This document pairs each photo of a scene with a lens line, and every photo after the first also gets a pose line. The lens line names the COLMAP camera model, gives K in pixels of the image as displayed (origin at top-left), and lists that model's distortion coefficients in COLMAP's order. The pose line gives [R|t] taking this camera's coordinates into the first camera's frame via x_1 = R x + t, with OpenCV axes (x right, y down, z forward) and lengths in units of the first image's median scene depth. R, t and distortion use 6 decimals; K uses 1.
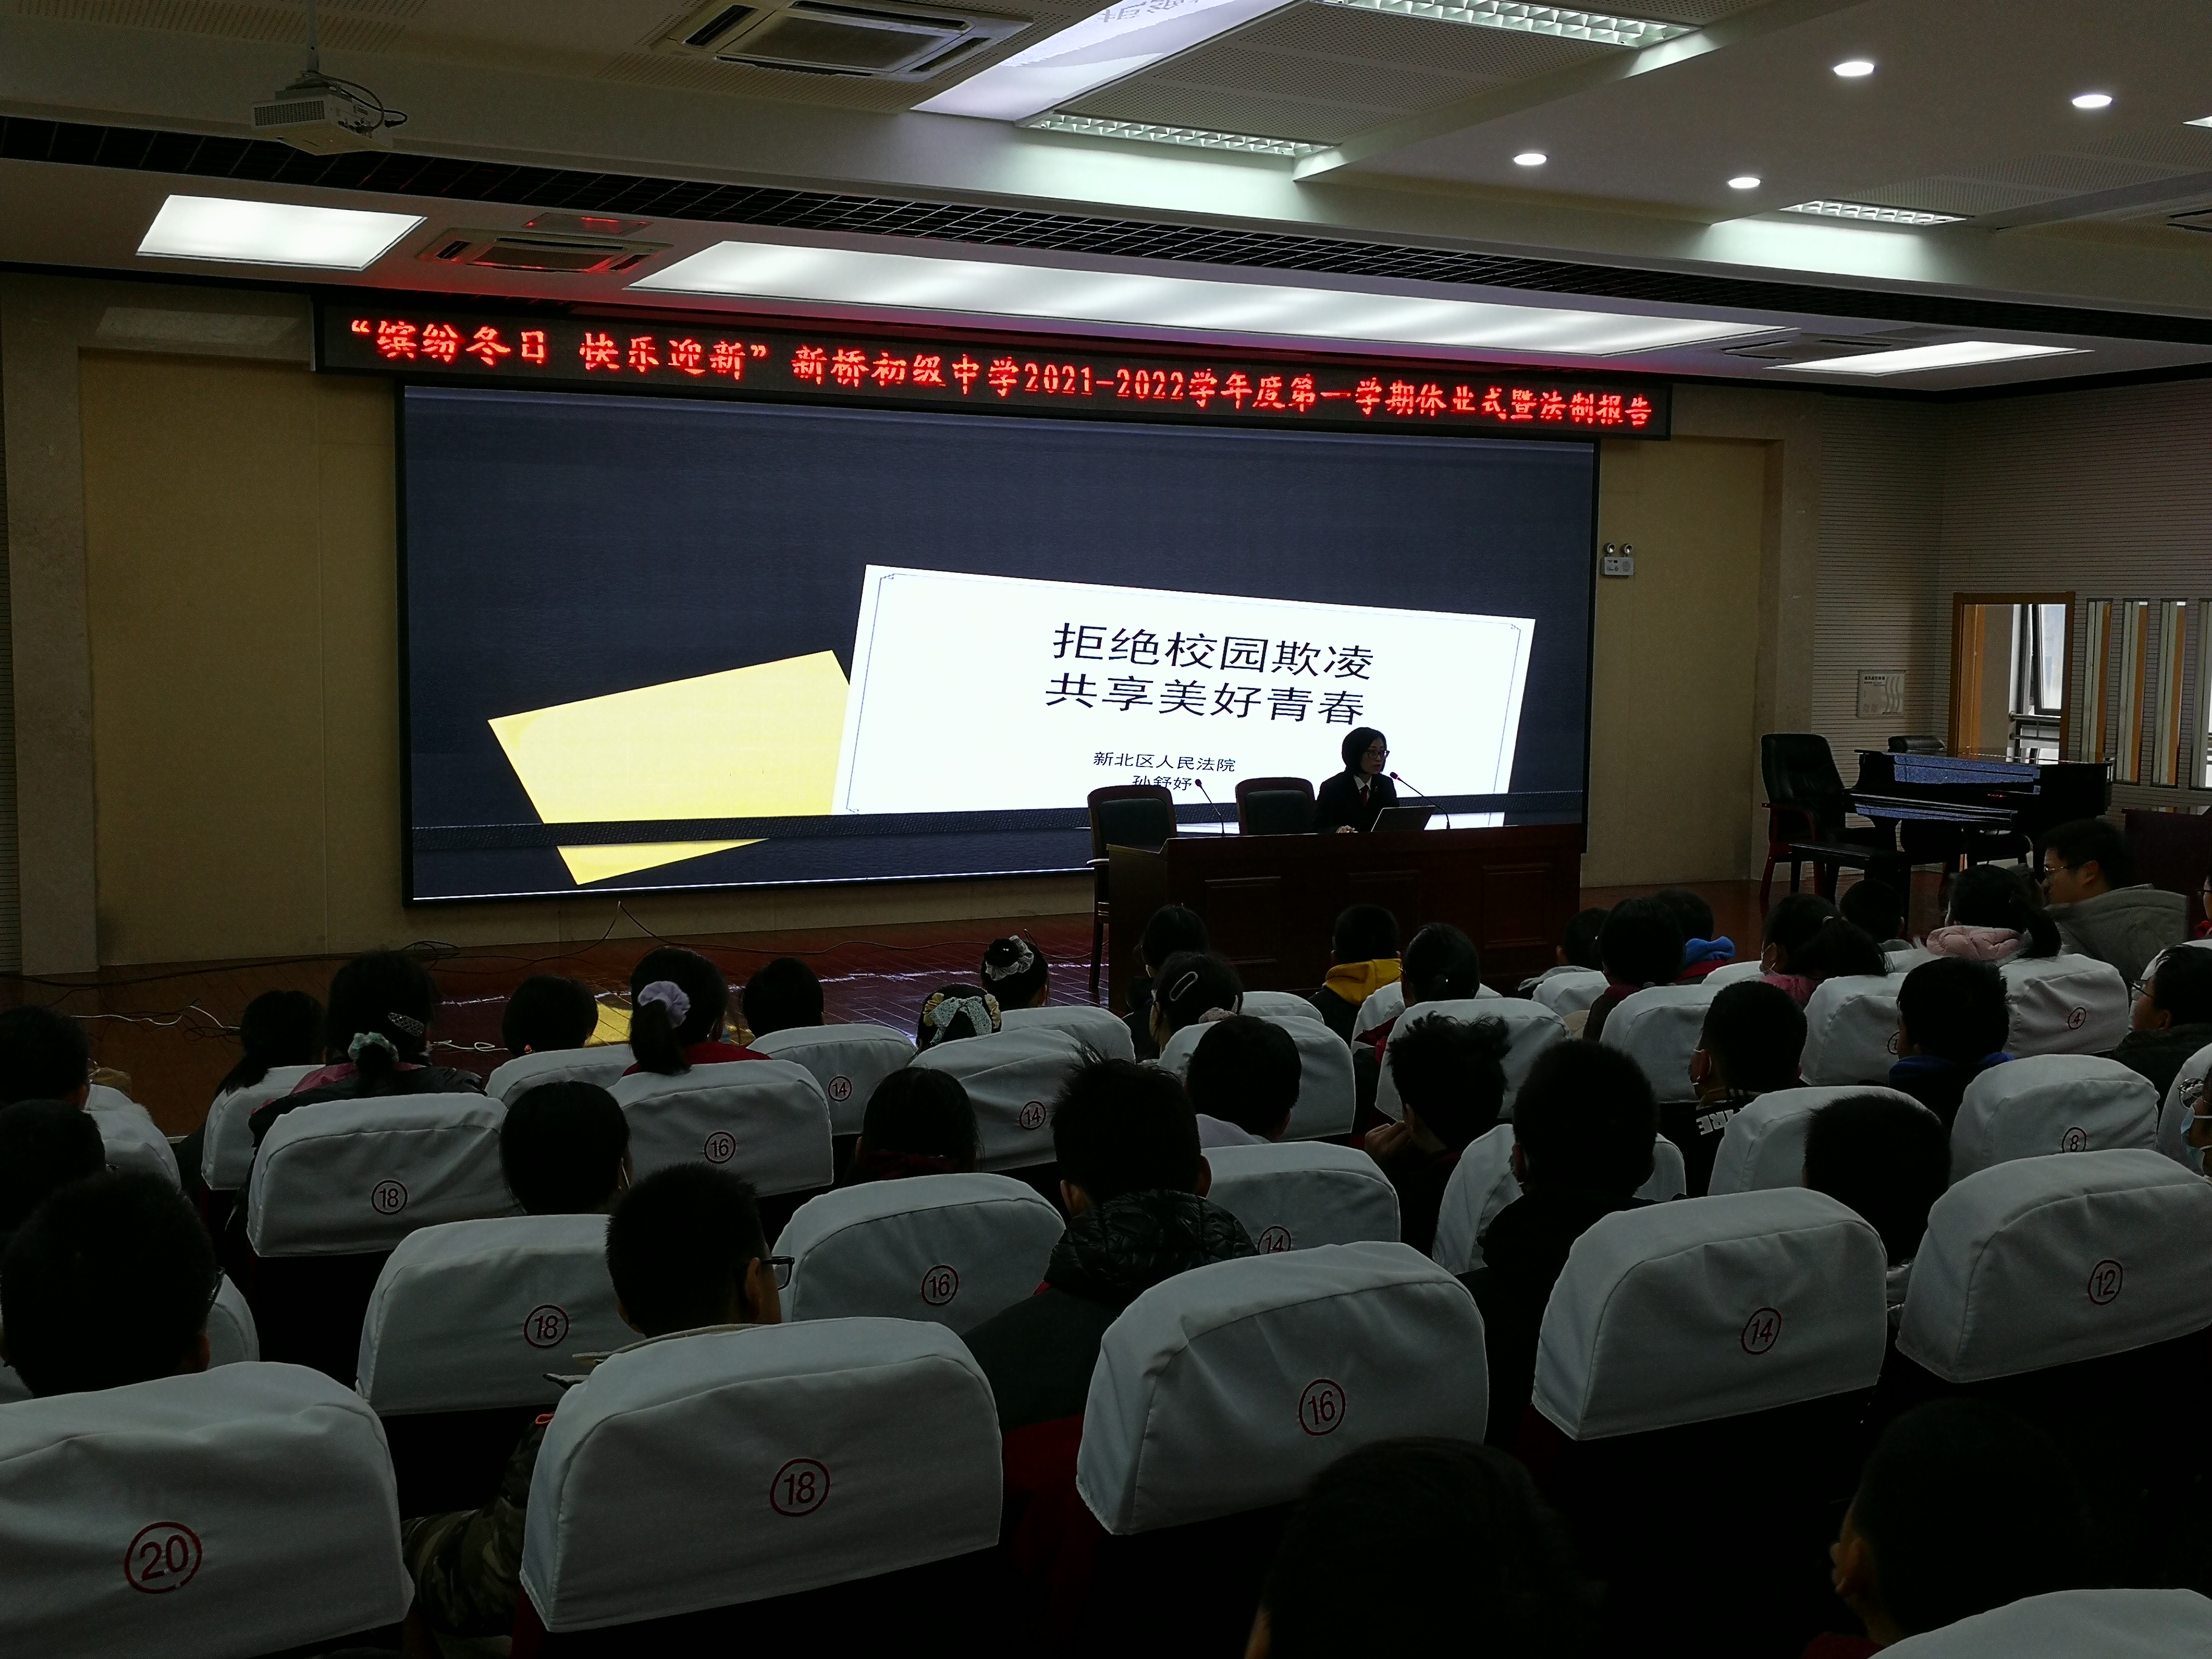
lens RADIAL K [[2342.5, 0, 1091.6], [0, 2342.5, 827.3], [0, 0, 1]] dist [0.013732, 0.000000]
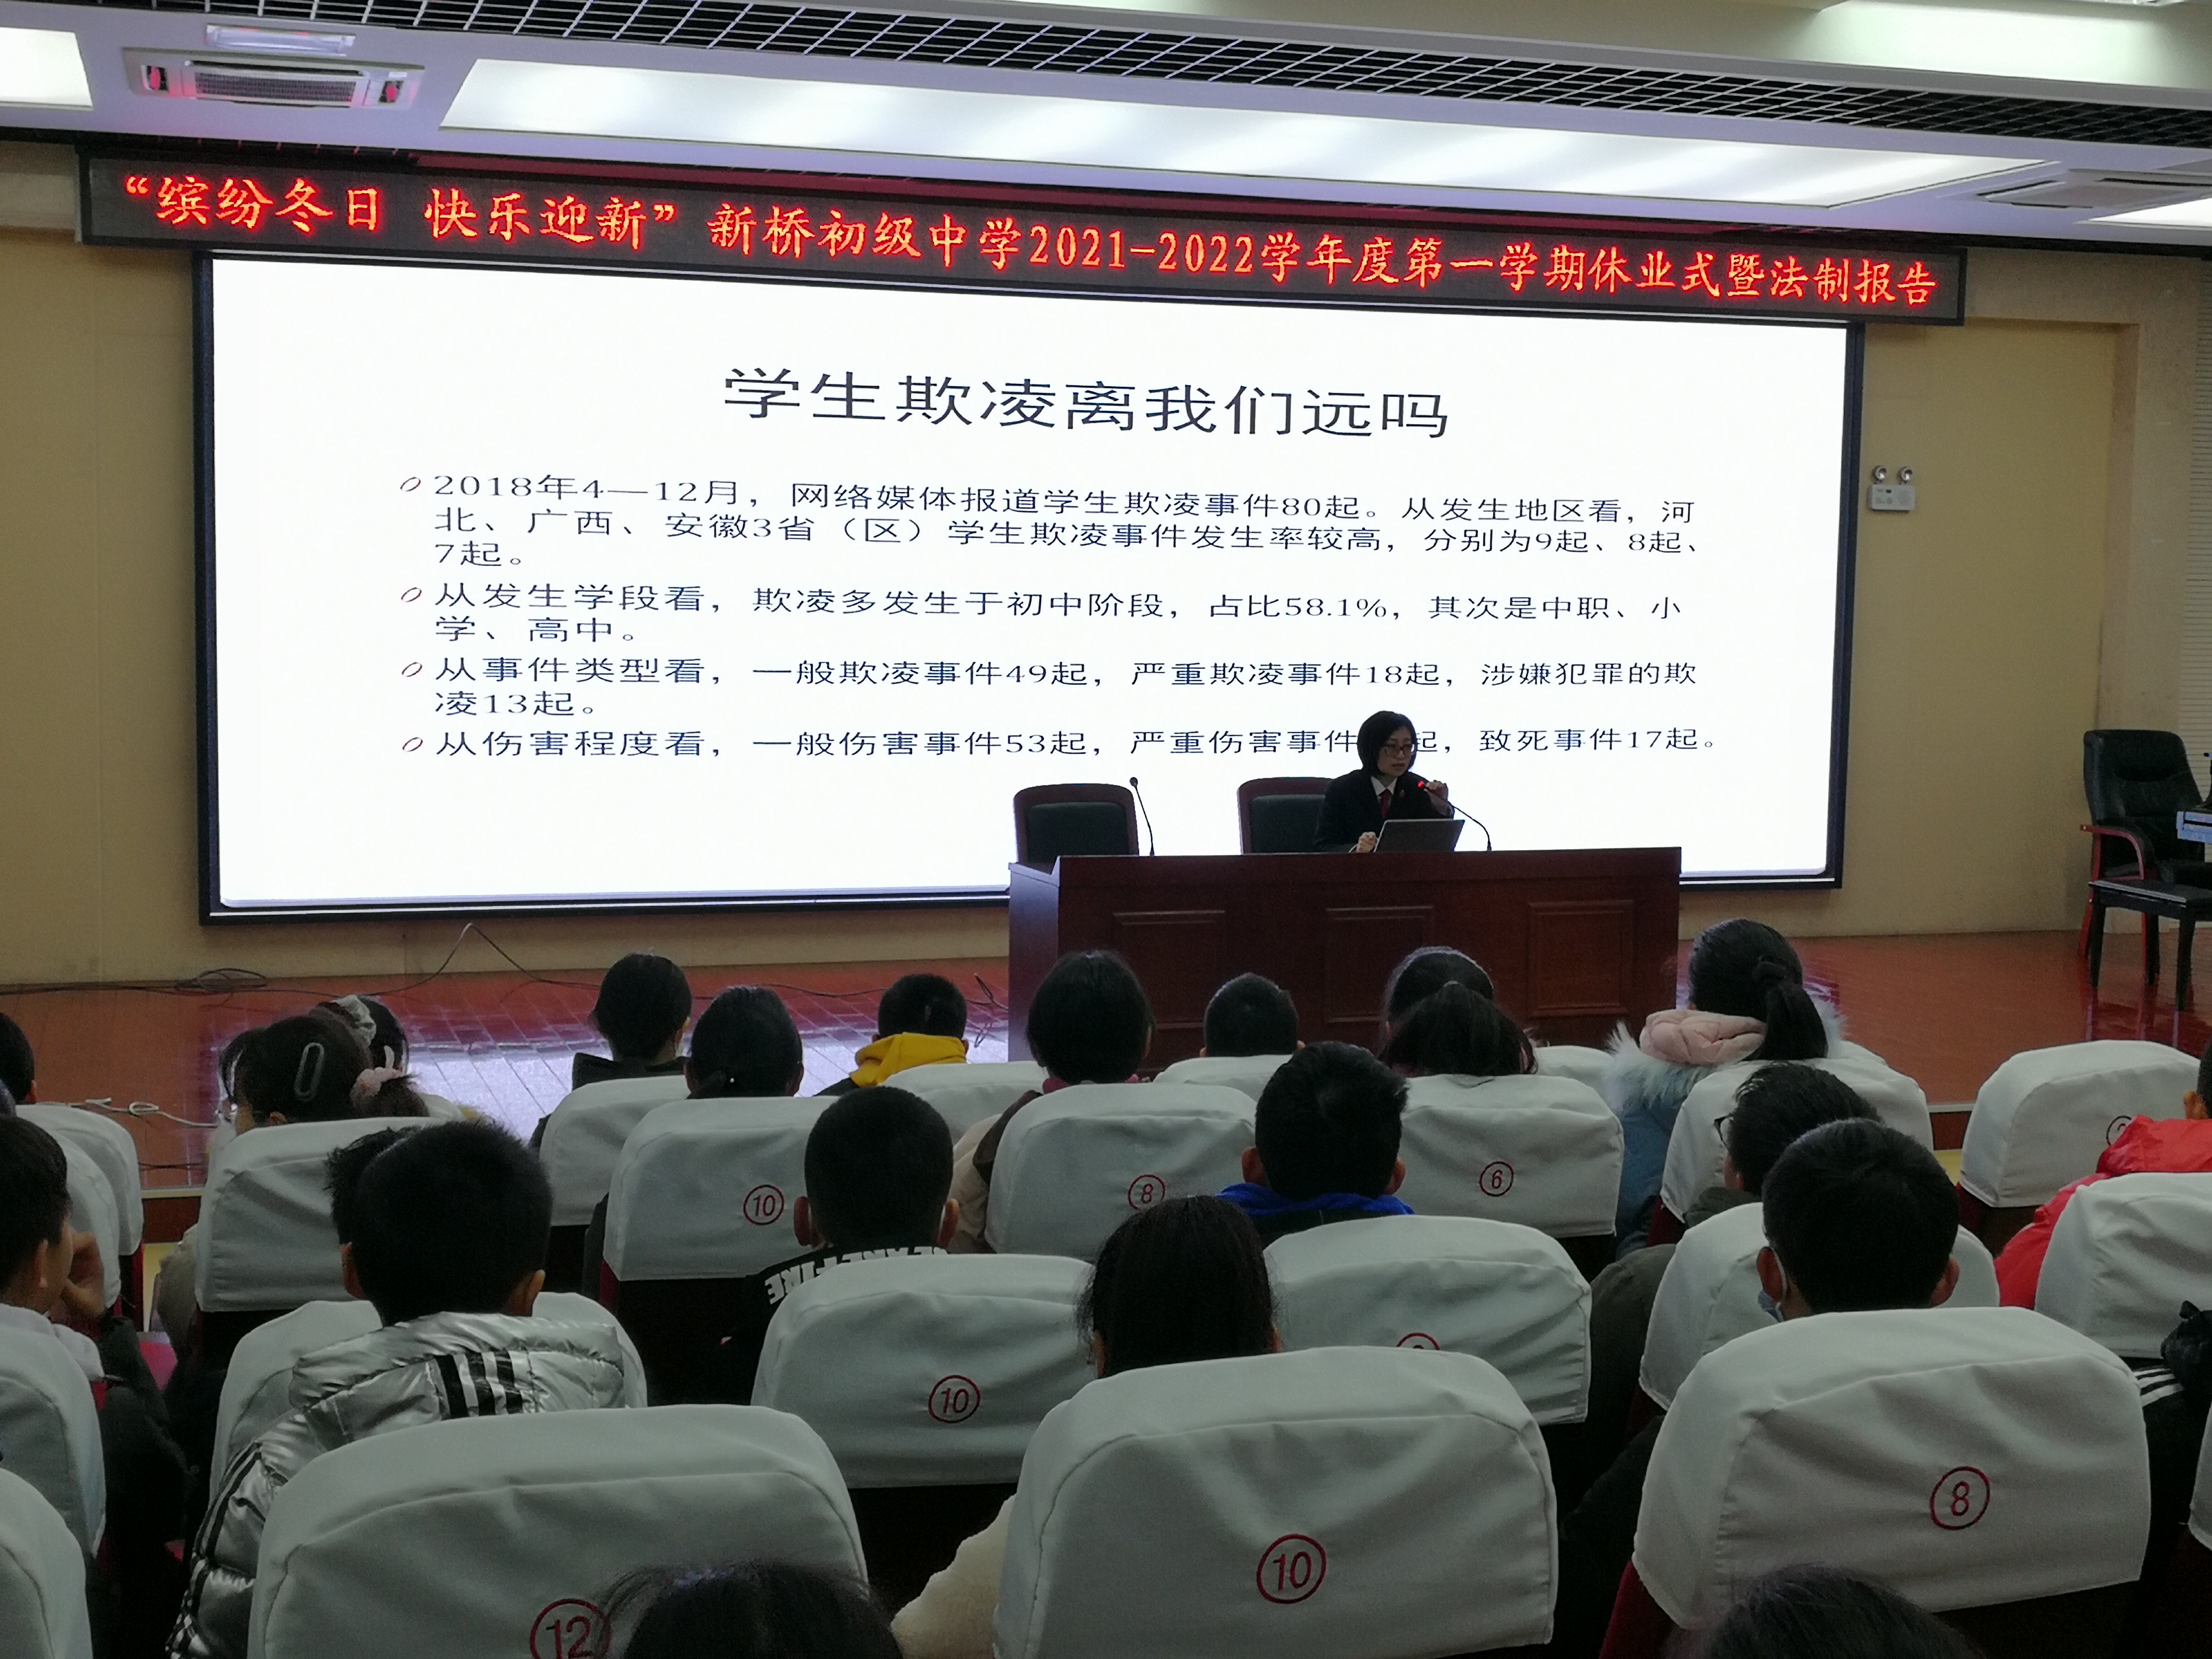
lens RADIAL K [[2948.5, 0, 1116.0], [0, 2948.5, 815.8], [0, 0, 1]] dist [0.021655, 0.000000]
pose [[0.988891, 0.018296, -0.147510, 0.147356], [-0.019413, 0.999793, -0.006140, -0.001941], [0.147367, 0.008935, 0.989041, 0.063512]]
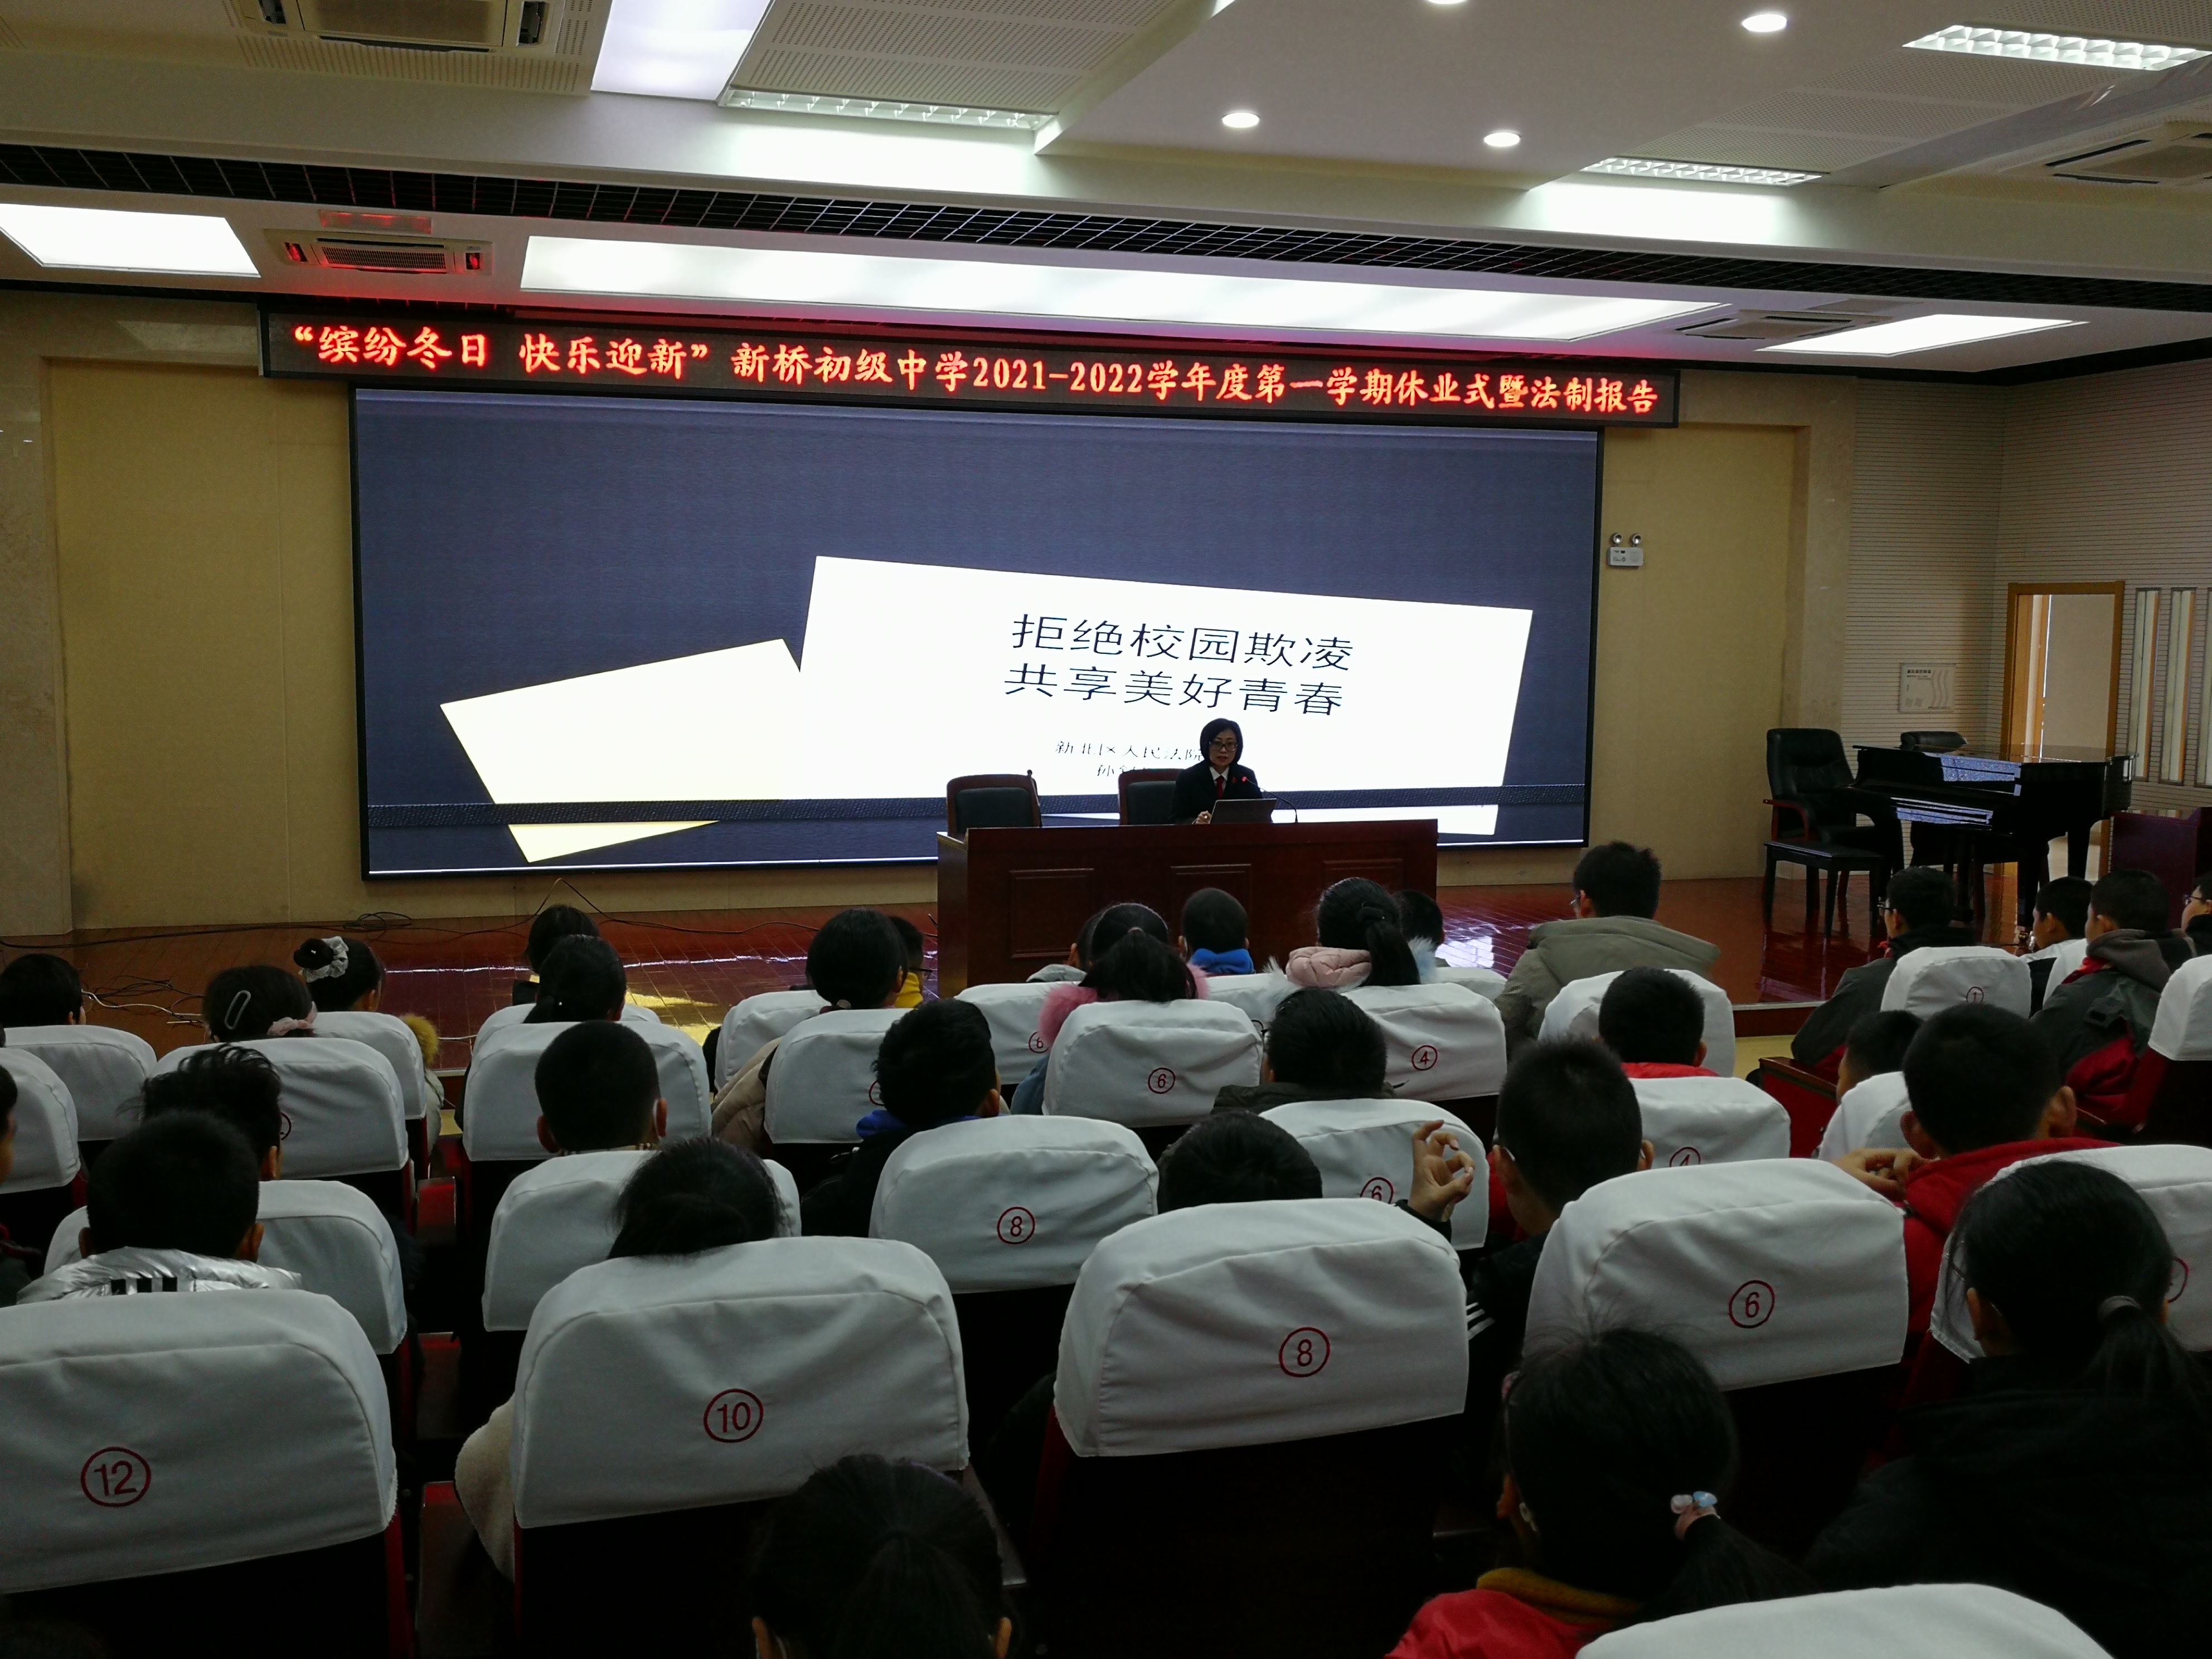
lens RADIAL K [[2146.6, 0, 1096.6], [0, 2146.6, 832.8], [0, 0, 1]] dist [0.017072, 0.000000]
pose [[0.986593, 0.016150, -0.162402, 0.184519], [-0.014299, 0.999819, 0.012560, -0.004214], [0.162575, -0.010070, 0.986645, 0.086083]]
